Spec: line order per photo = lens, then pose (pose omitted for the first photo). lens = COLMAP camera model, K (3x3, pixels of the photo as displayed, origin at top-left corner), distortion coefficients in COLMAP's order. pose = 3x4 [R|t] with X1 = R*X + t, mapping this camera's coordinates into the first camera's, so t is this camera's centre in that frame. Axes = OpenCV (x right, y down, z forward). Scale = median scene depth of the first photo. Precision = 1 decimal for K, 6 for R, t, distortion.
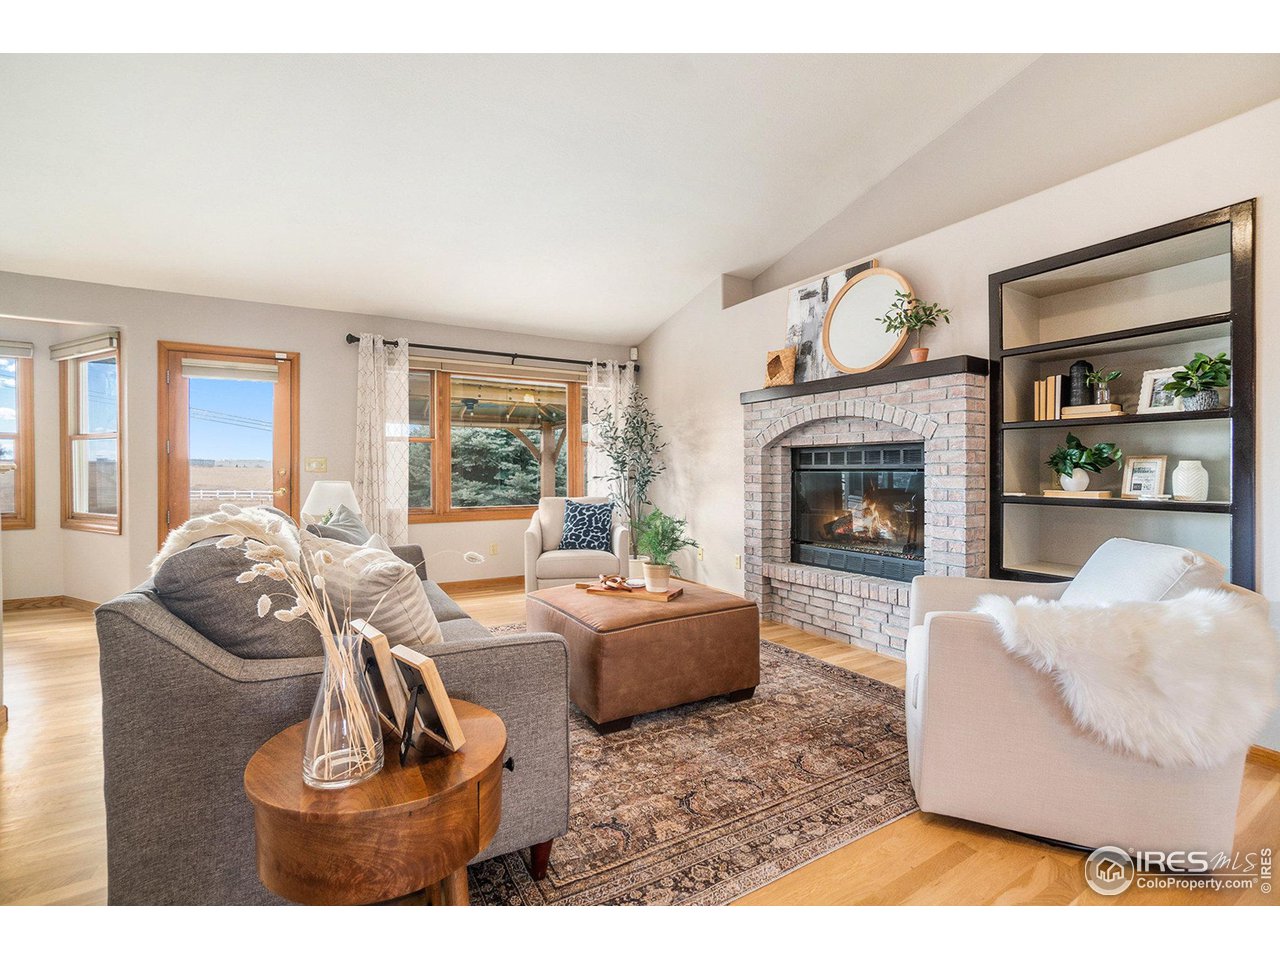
lens RADIAL K [[586.0, 0, 642.1], [0, 586.0, 475.8], [0, 0, 1]] dist [0.002383, 0.000850]
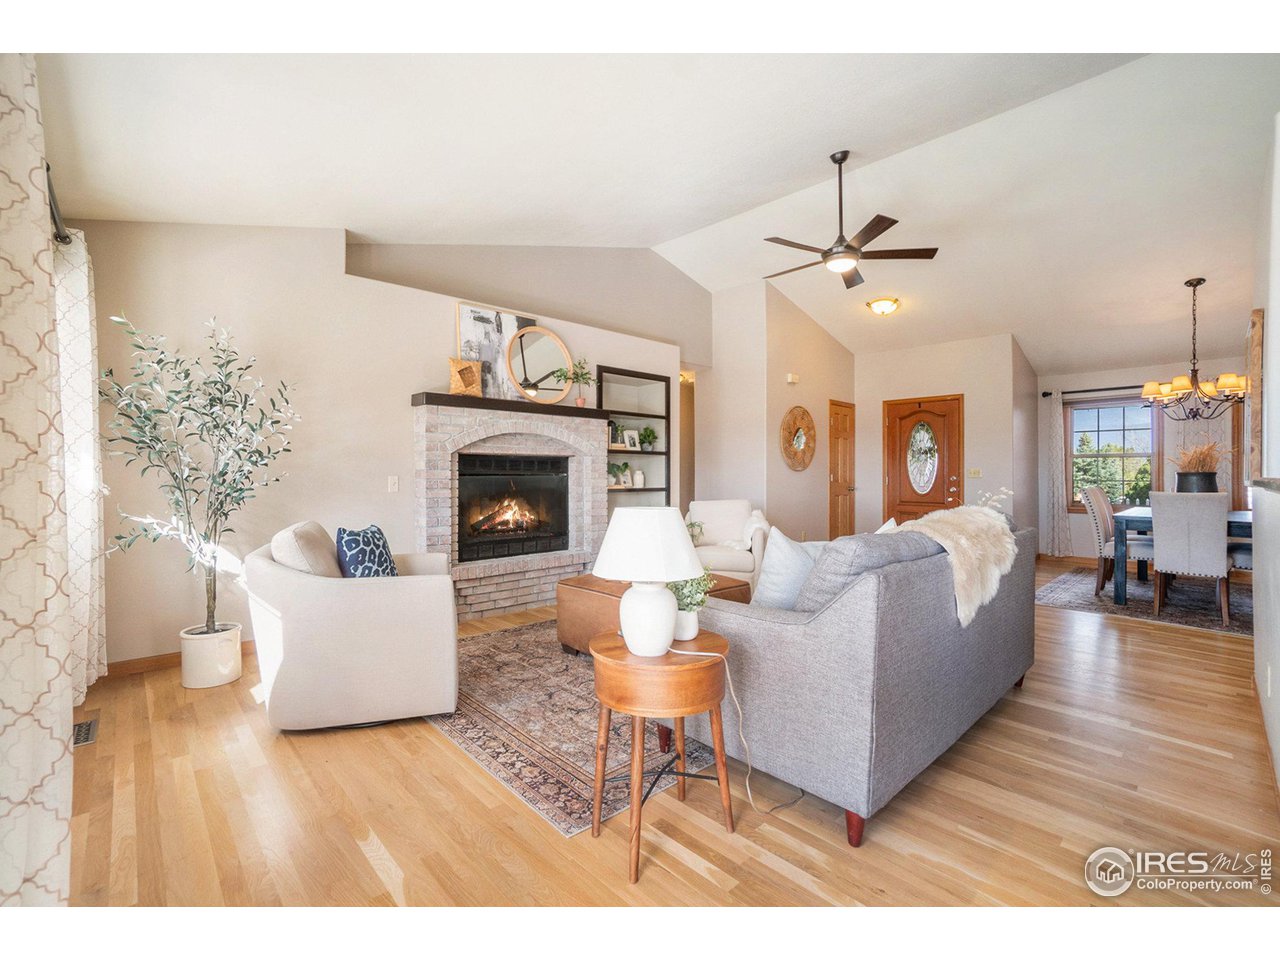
lens RADIAL K [[577.6, 0, 642.7], [0, 577.6, 477.7], [0, 0, 1]] dist [-0.024849, -0.000125]
pose [[-0.230126, -0.010329, 0.973106, -0.853029], [0.004930, 0.999918, 0.011780, -0.016129], [-0.973148, 0.007509, -0.230056, 0.945508]]
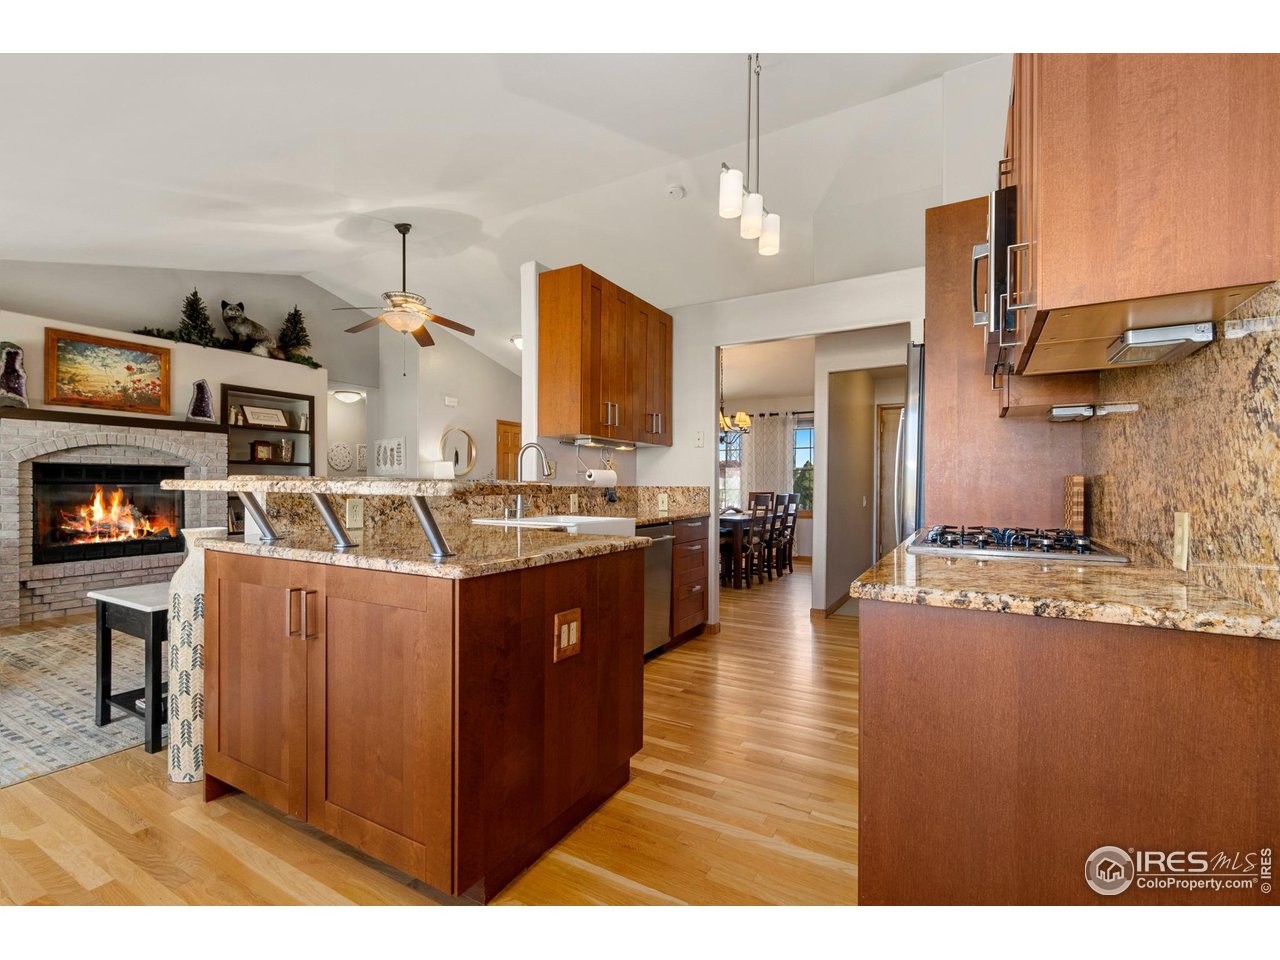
lens RADIAL K [[586.0, 0, 630.5], [0, 586.0, 486.5], [0, 0, 1]] dist [0.002383, 0.000850]
pose [[-0.472963, -0.001199, 0.881081, -1.324579], [0.007374, 0.999959, 0.005320, -0.000465], [-0.881051, 0.009013, -0.472935, 0.543858]]
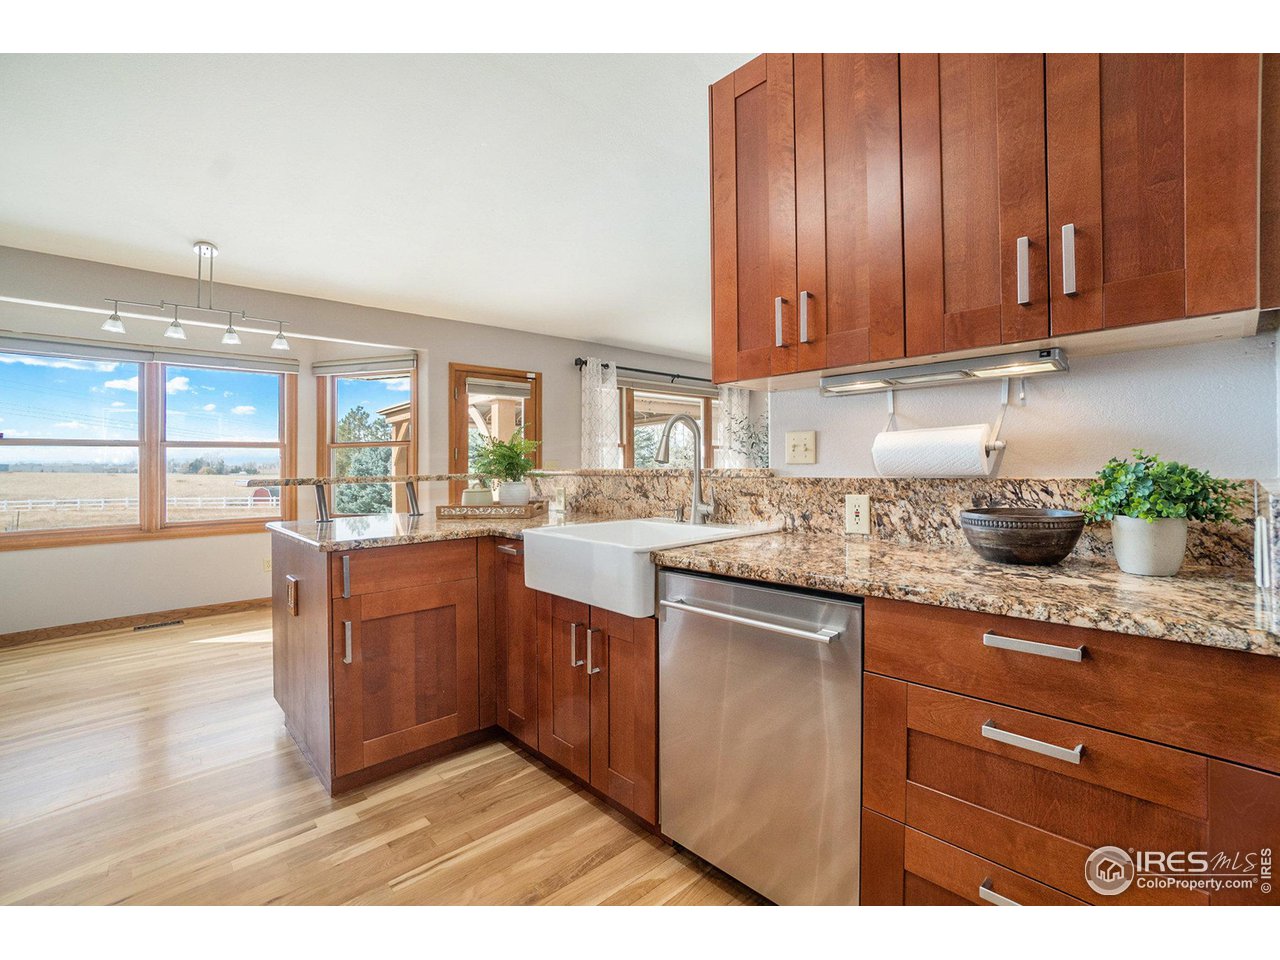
lens RADIAL K [[586.0, 0, 634.8], [0, 586.0, 470.4], [0, 0, 1]] dist [0.002383, 0.000850]
pose [[0.981831, -0.009704, 0.189509, -0.701923], [0.011277, 0.999910, -0.007222, -0.000974], [-0.189422, 0.009228, 0.981852, -0.232112]]
